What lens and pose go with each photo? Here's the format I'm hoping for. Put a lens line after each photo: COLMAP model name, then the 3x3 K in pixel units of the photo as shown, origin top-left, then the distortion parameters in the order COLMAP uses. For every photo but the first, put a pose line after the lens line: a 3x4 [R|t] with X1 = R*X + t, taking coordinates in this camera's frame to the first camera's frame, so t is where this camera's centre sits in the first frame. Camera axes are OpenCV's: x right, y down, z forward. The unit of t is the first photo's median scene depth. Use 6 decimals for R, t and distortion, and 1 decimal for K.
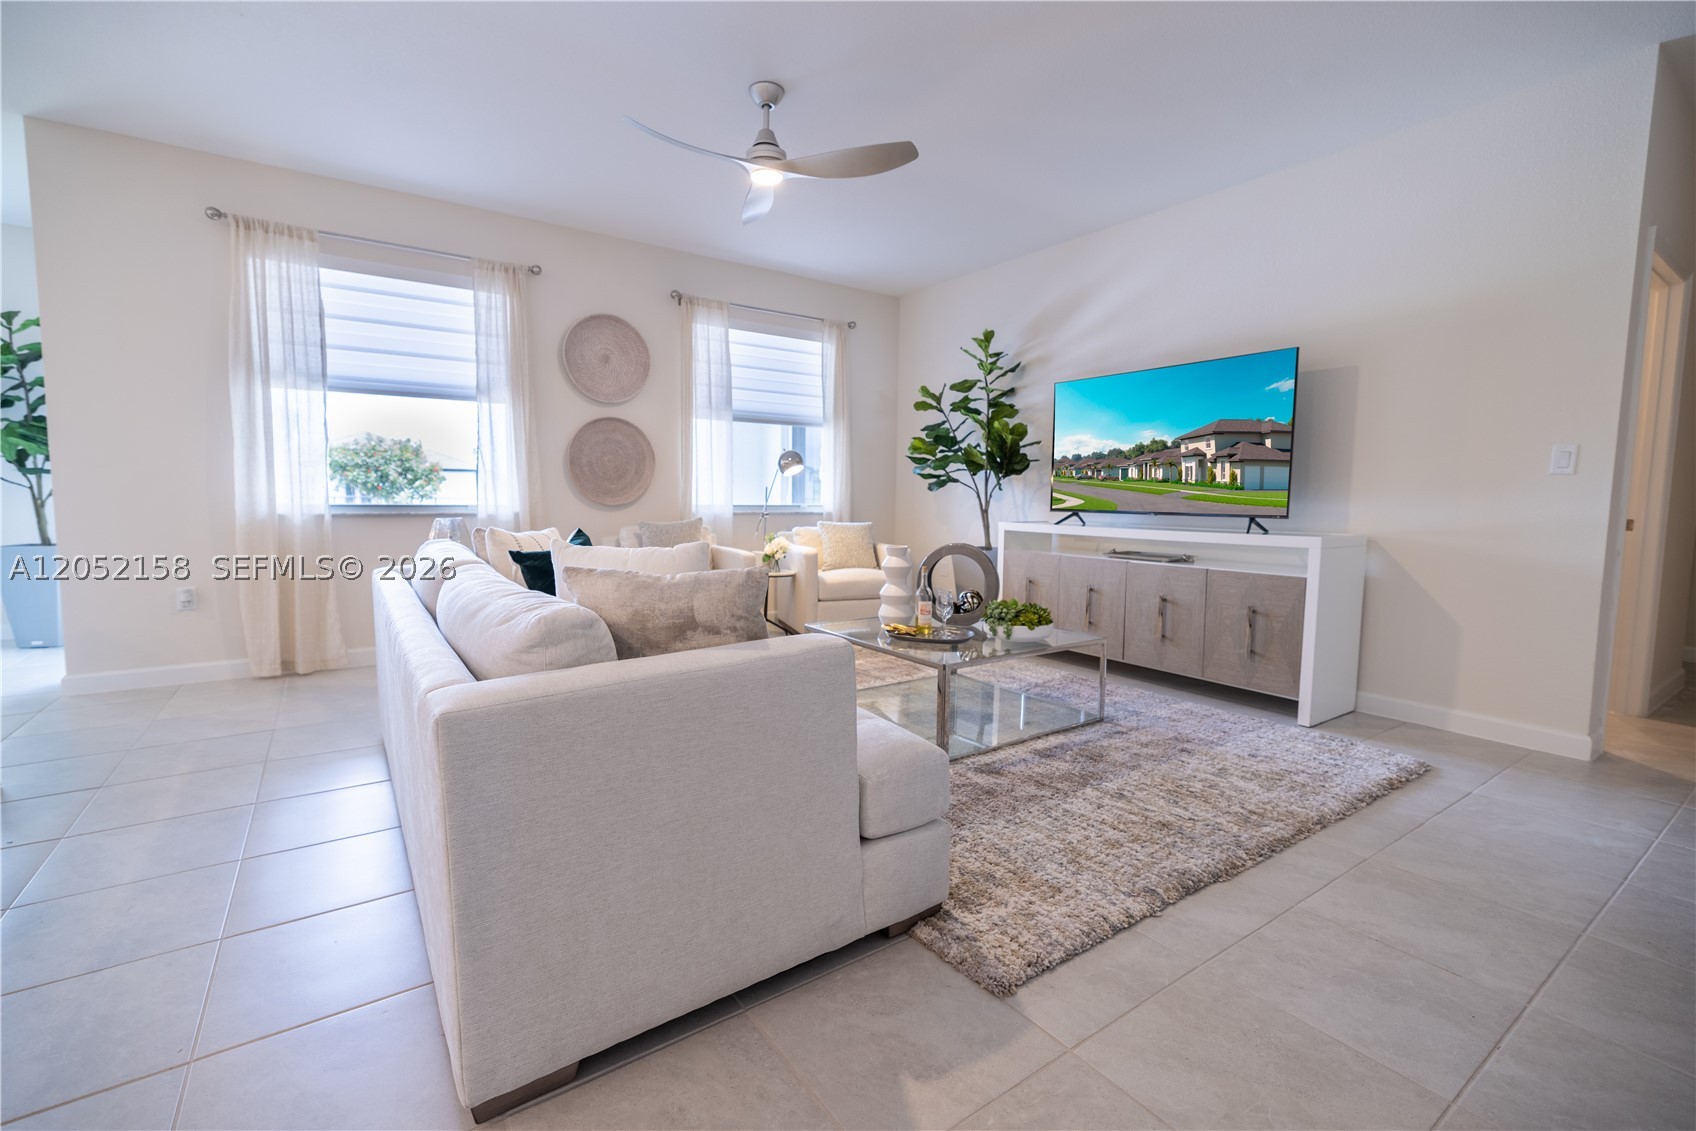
lens RADIAL K [[730.2, 0, 843.9], [0, 730.2, 555.9], [0, 0, 1]] dist [-0.002069, 0.000633]
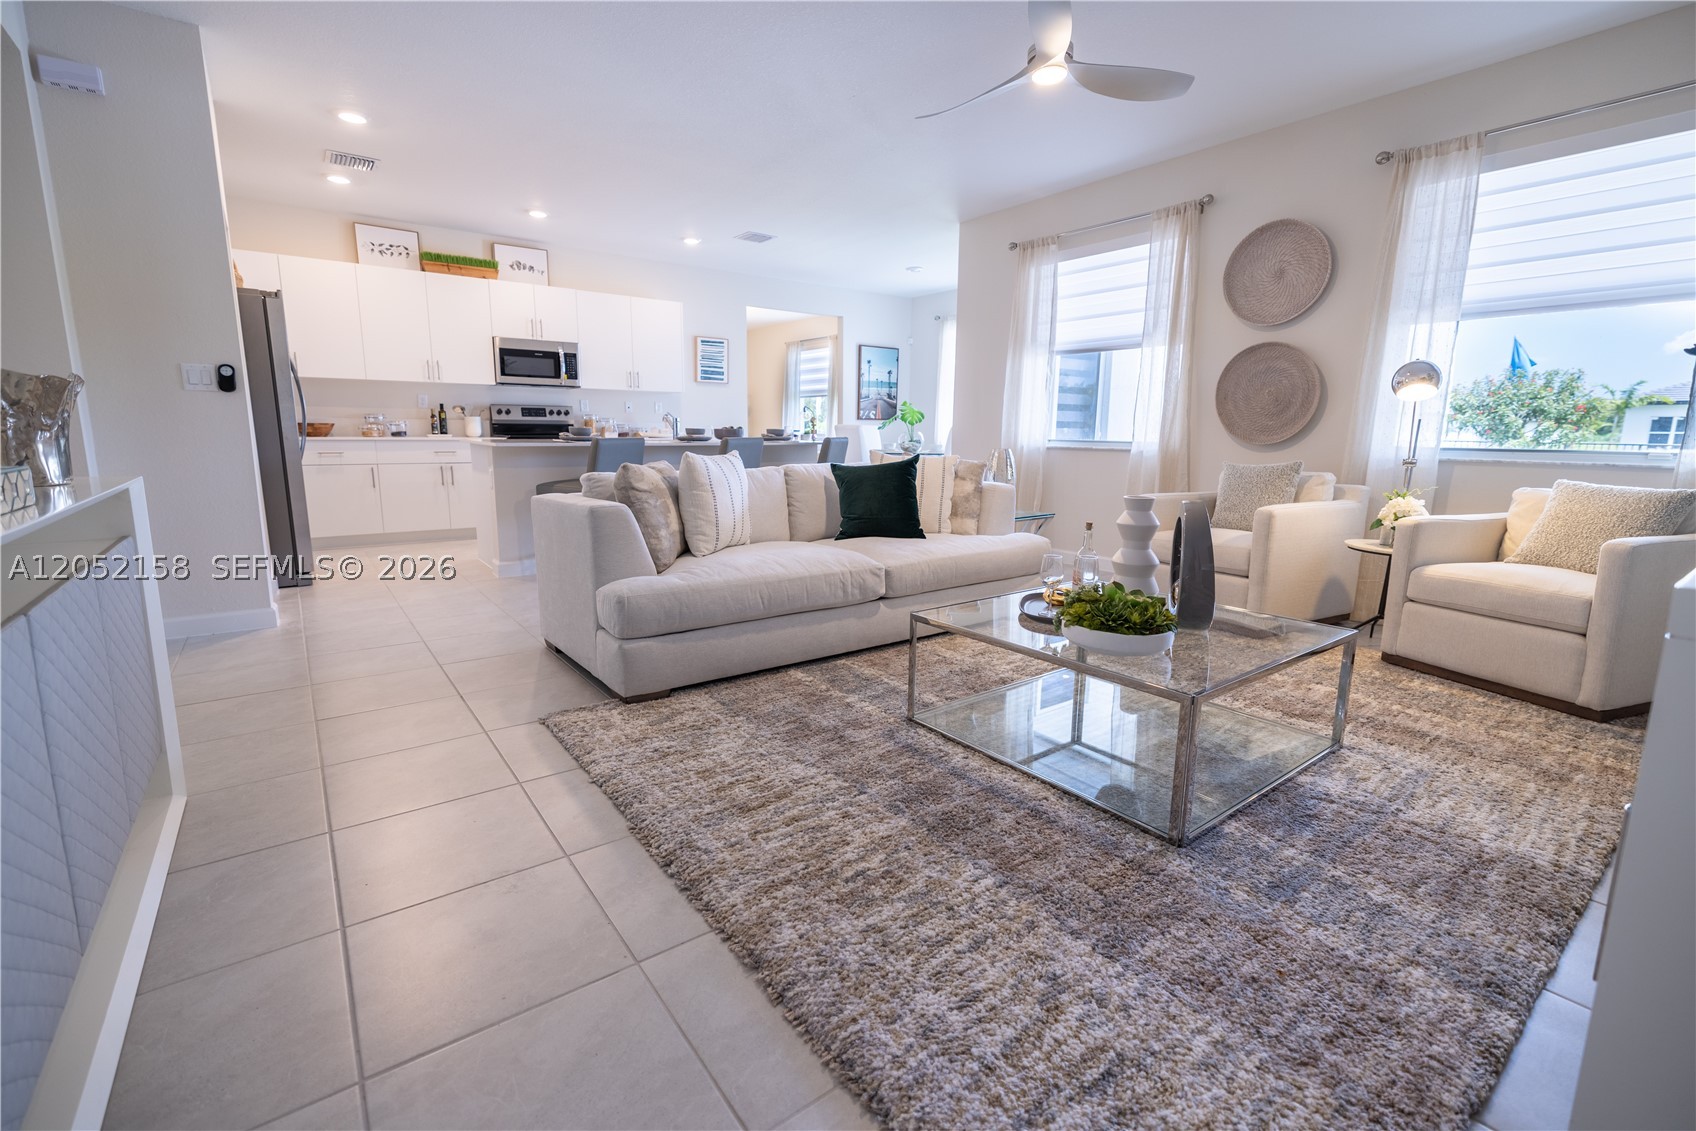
lens RADIAL K [[730.2, 0, 854.1], [0, 730.2, 555.0], [0, 0, 1]] dist [-0.002069, 0.000633]
pose [[0.054250, 0.160977, -0.985466, 0.606778], [-0.090085, 0.983684, 0.155726, -0.034215], [0.994455, 0.080328, 0.067867, 0.512811]]
